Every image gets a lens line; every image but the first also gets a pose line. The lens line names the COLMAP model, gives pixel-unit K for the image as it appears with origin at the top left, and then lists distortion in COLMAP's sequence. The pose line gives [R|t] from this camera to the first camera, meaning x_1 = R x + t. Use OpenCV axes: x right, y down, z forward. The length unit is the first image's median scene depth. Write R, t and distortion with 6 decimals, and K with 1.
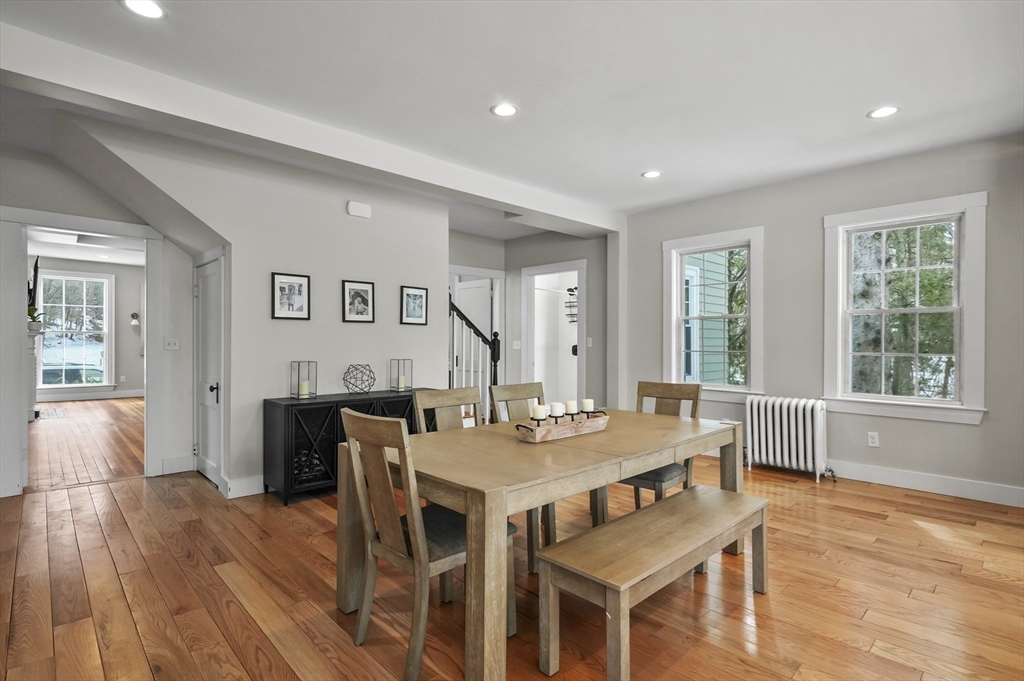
lens RADIAL K [[500.1, 0, 516.4], [0, 500.1, 341.2], [0, 0, 1]] dist [0.001771, -0.001278]
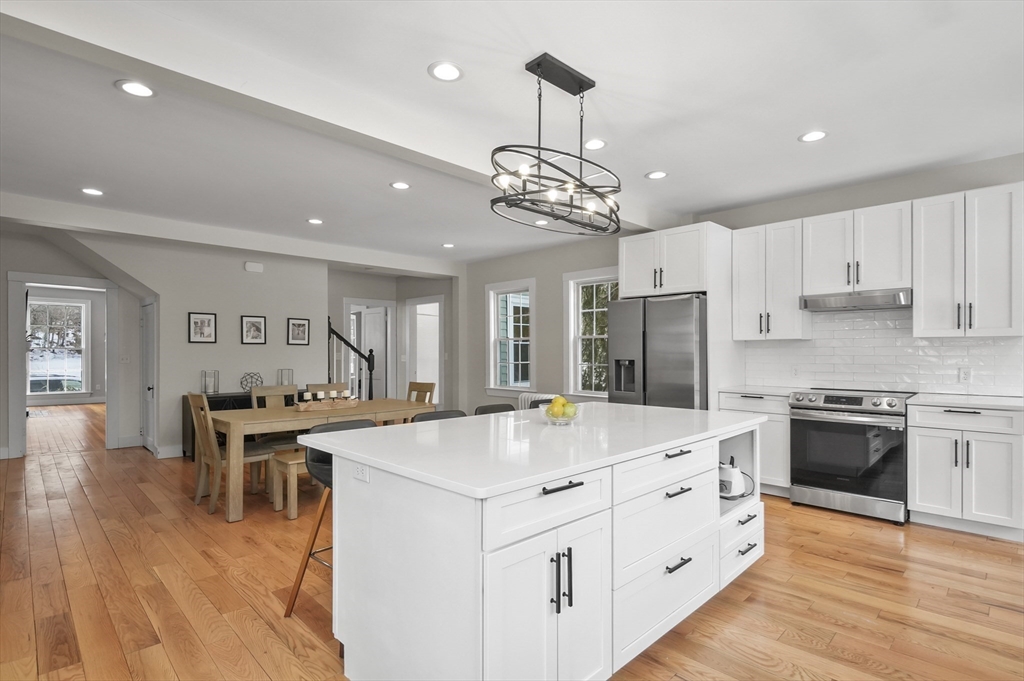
lens RADIAL K [[500.1, 0, 517.3], [0, 500.1, 353.0], [0, 0, 1]] dist [0.001771, -0.001278]
pose [[0.999787, -0.003326, 0.020360, 0.398794], [0.003312, 0.999994, 0.000729, -0.009376], [-0.020362, -0.000661, 0.999792, -0.451282]]
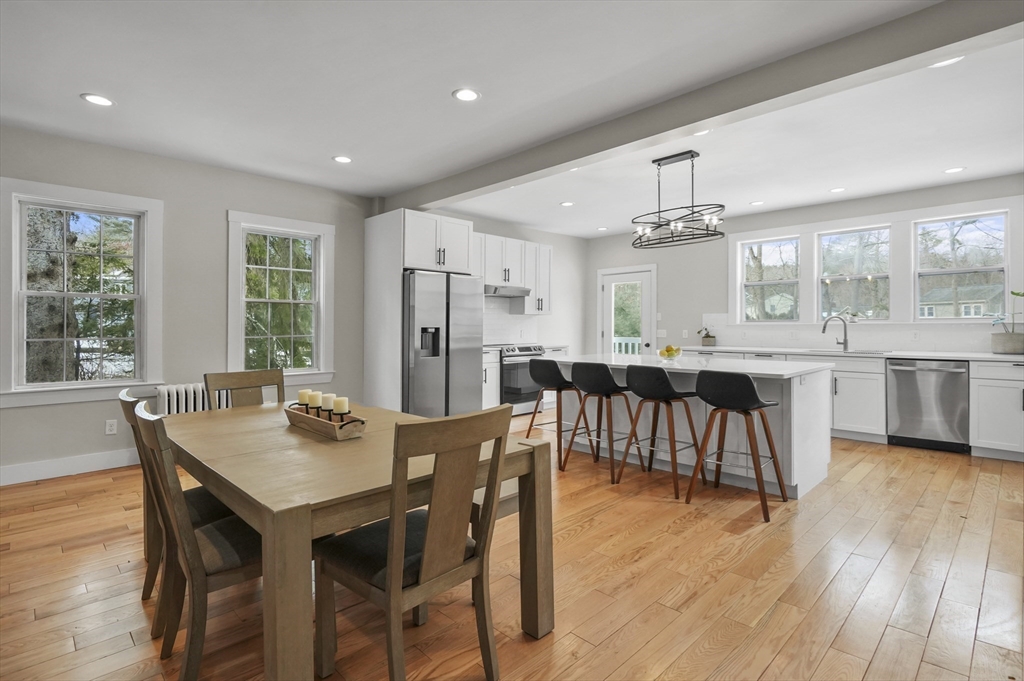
lens RADIAL K [[500.1, 0, 521.7], [0, 500.1, 322.2], [0, 0, 1]] dist [0.001771, -0.001278]
pose [[-0.018717, 0.005539, 0.999809, -0.429513], [0.002243, 0.999982, -0.005498, 0.000136], [-0.999822, 0.002140, -0.018729, 0.349732]]
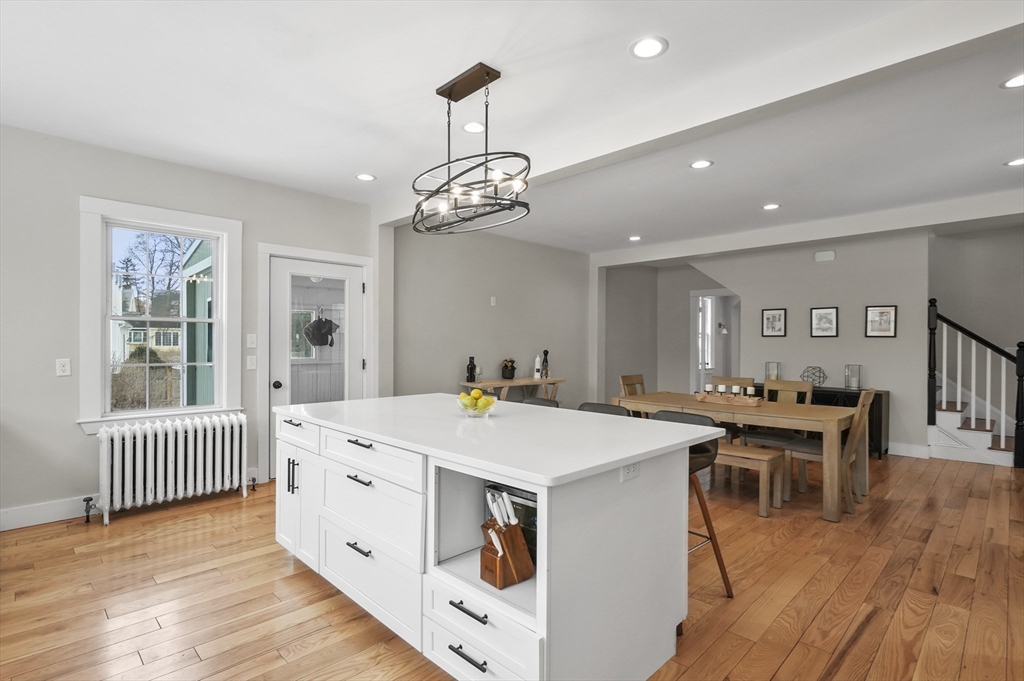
lens RADIAL K [[500.1, 0, 514.7], [0, 500.1, 344.1], [0, 0, 1]] dist [0.001771, -0.001278]
pose [[0.026772, -0.000054, -0.999642, 0.987413], [-0.004759, 0.999989, -0.000181, -0.012336], [0.999630, 0.004762, 0.026771, 0.090638]]
